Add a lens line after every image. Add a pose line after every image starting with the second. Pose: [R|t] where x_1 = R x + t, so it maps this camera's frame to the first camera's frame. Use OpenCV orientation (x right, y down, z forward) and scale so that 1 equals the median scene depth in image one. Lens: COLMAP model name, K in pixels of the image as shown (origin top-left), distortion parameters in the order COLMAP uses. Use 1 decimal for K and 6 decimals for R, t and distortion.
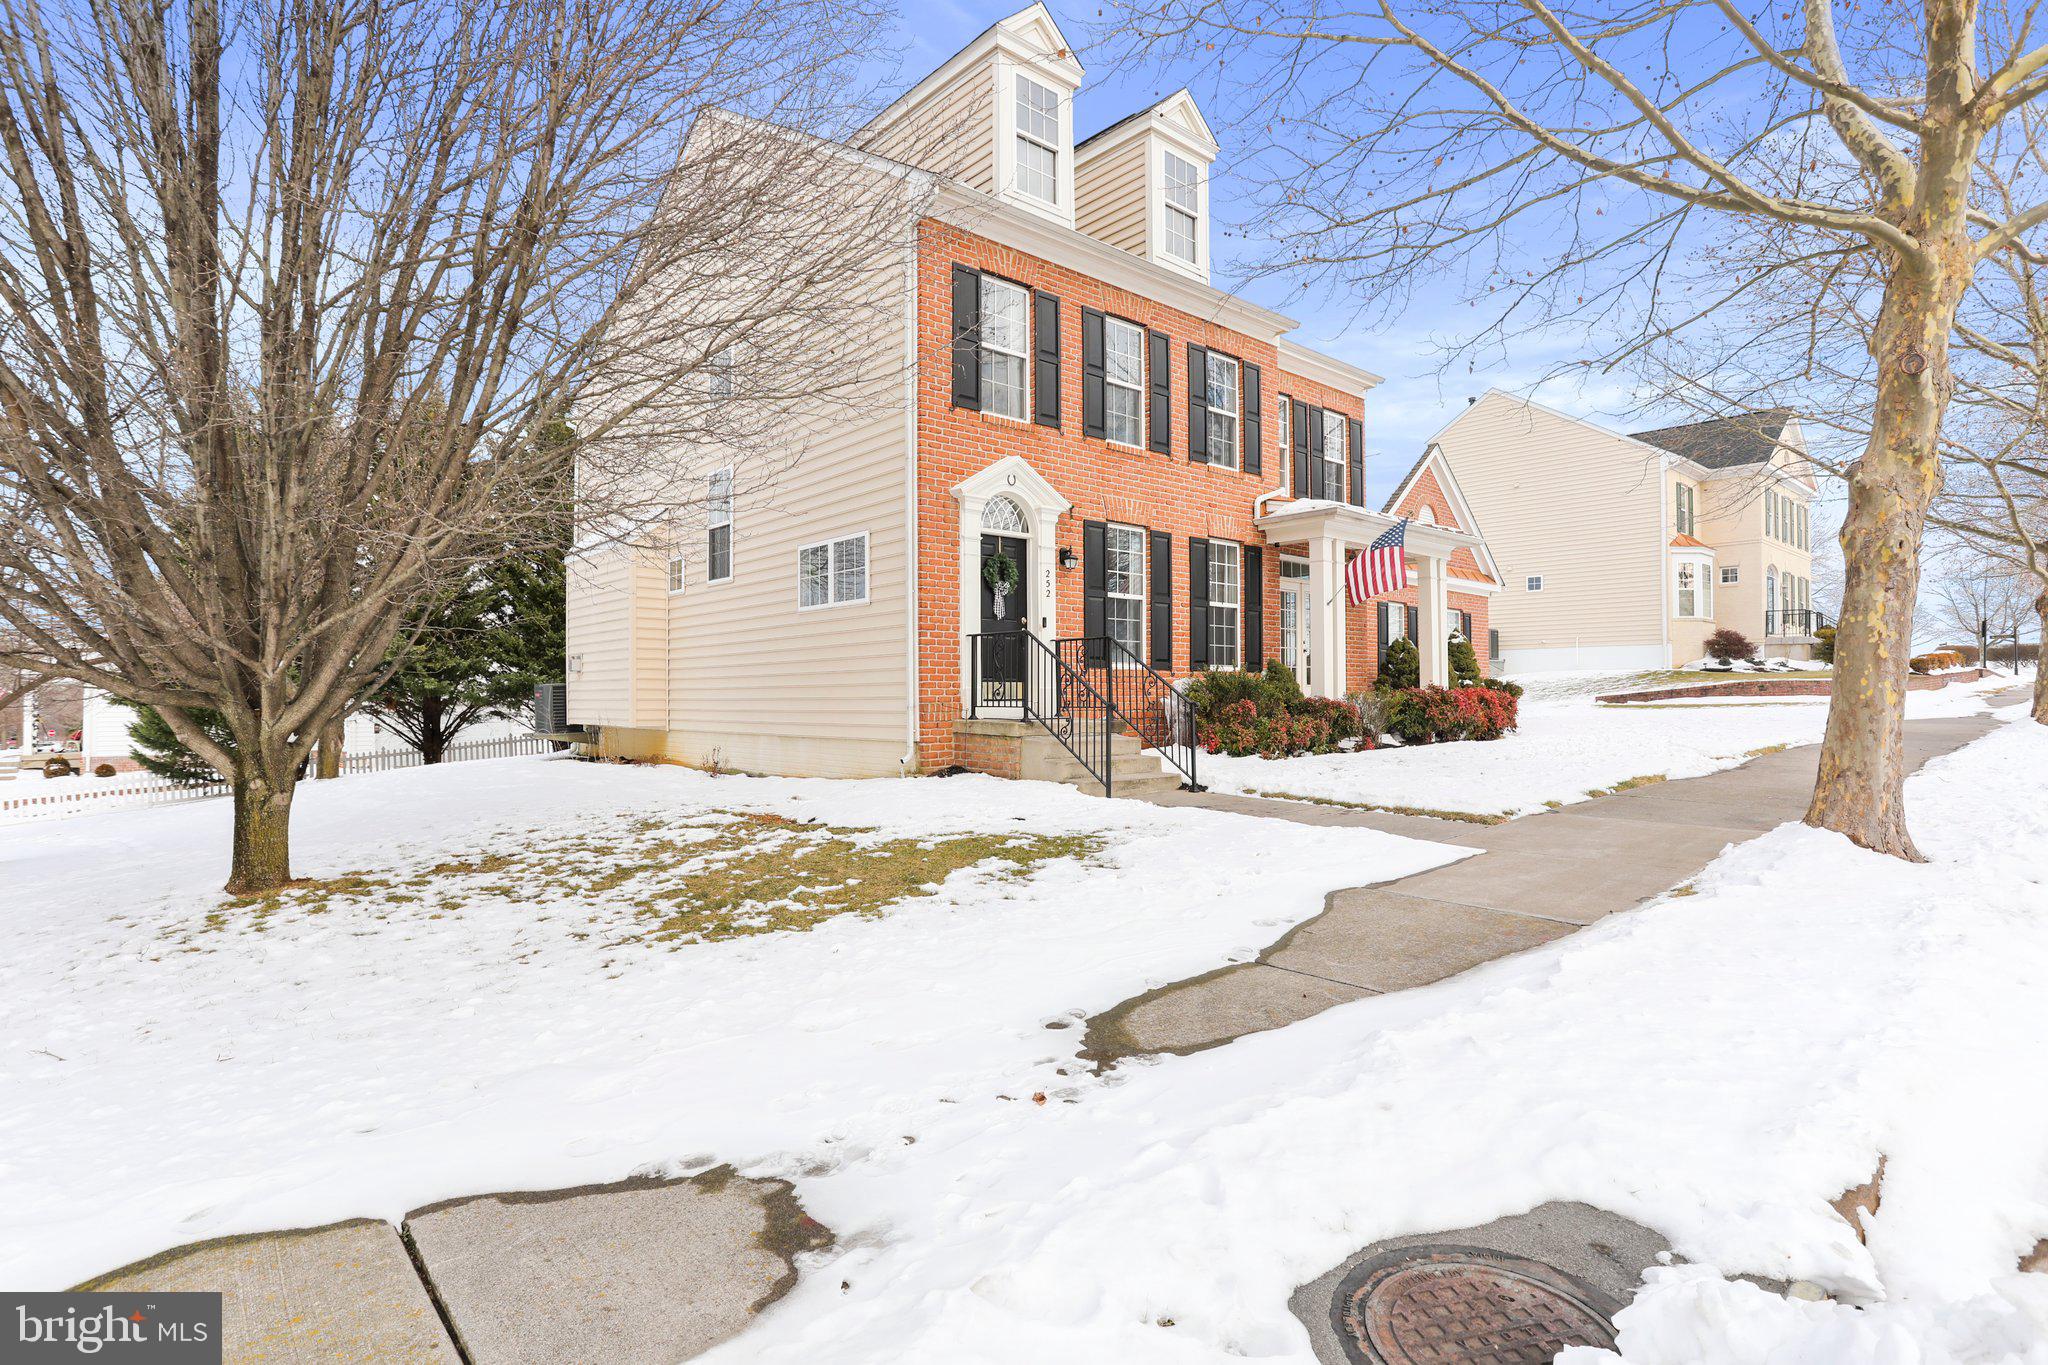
lens RADIAL K [[1031.3, 0, 1016.7], [0, 1031.3, 685.2], [0, 0, 1]] dist [-0.081396, 0.058642]
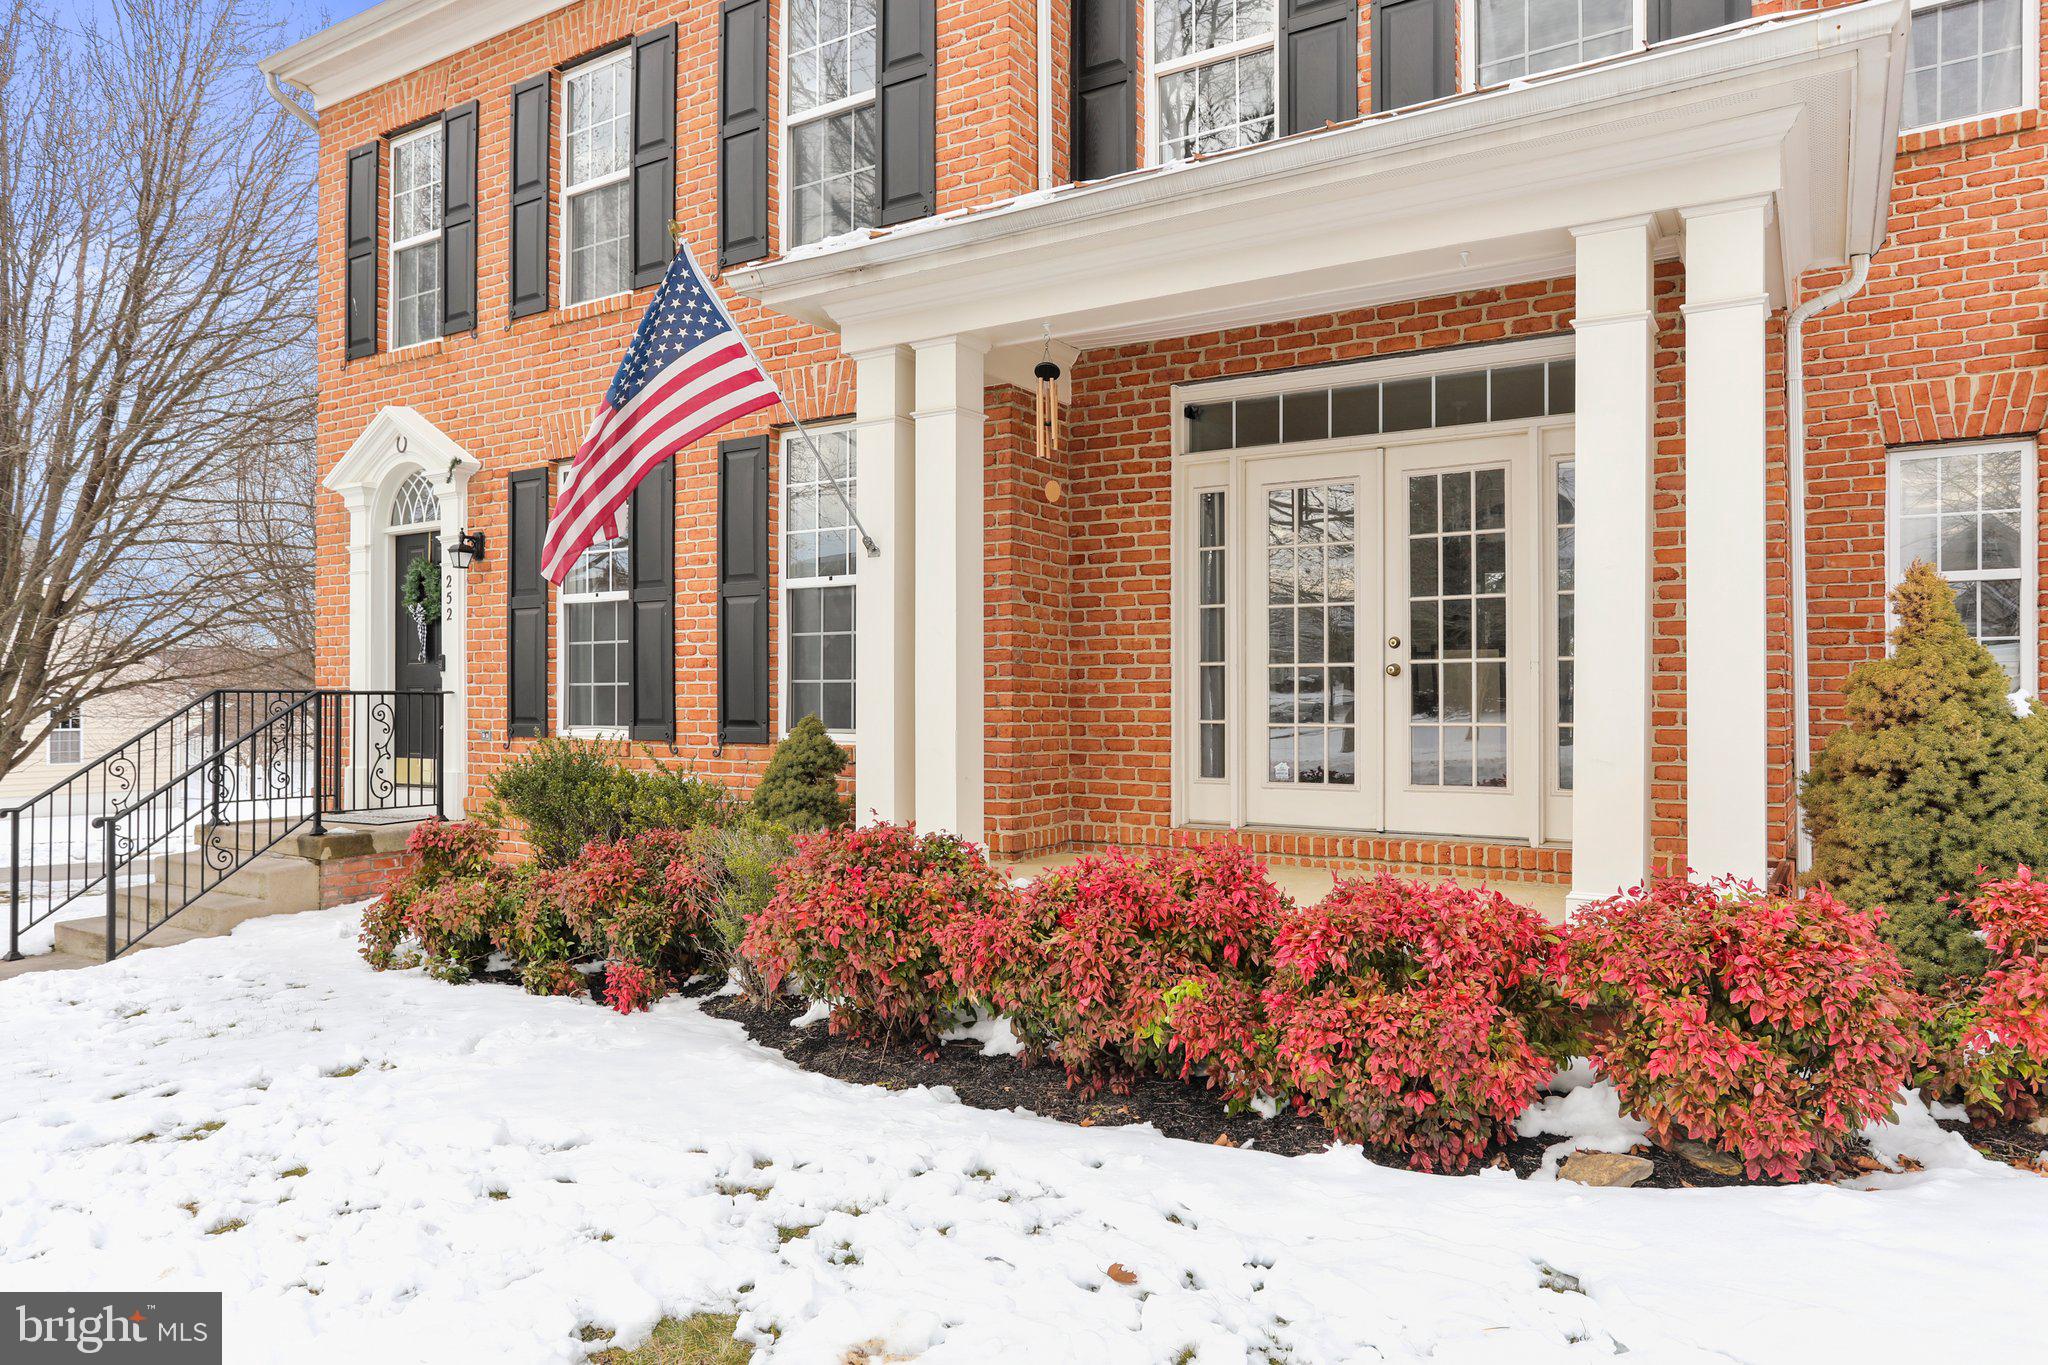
lens RADIAL K [[1341.6, 0, 1024.0], [0, 1341.6, 682.5], [0, 0, 1]] dist [-0.036258, 0.034459]
pose [[0.289118, -0.010466, -0.957236, 0.931625], [0.010789, 0.999912, -0.007674, -0.042654], [0.957233, -0.008109, 0.289205, 1.173815]]
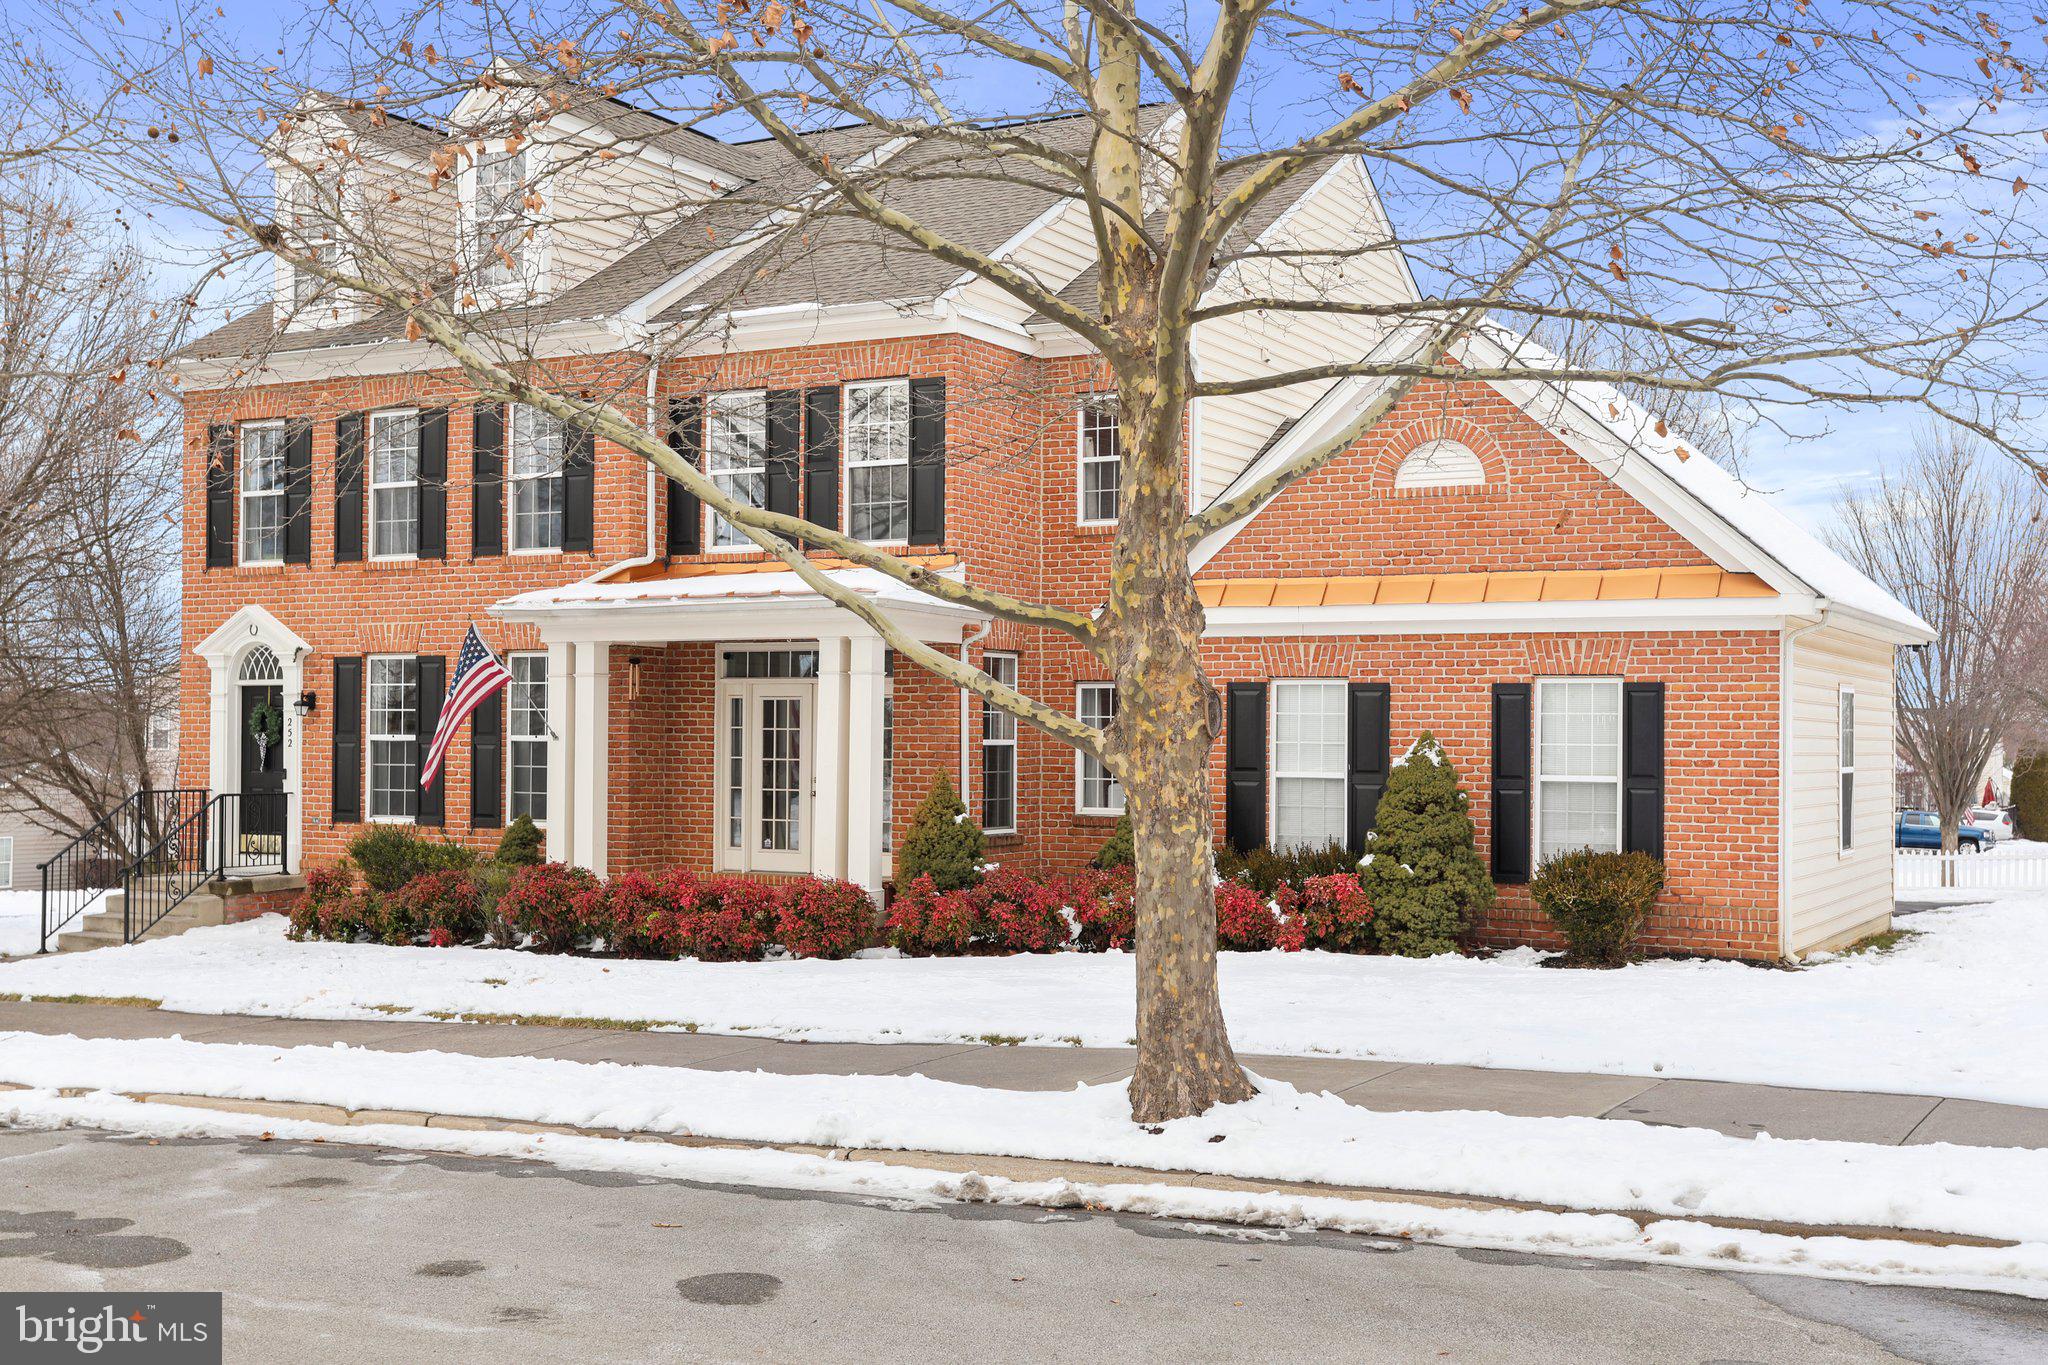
lens RADIAL K [[2284.0, 0, 1032.2], [0, 2284.0, 686.5], [0, 0, 1]] dist [0.010667, 0.045809]
pose [[0.351202, -0.015240, -0.936176, 2.384829], [0.003094, 0.999881, -0.015117, -0.114539], [0.936295, 0.002413, 0.351207, 0.965534]]
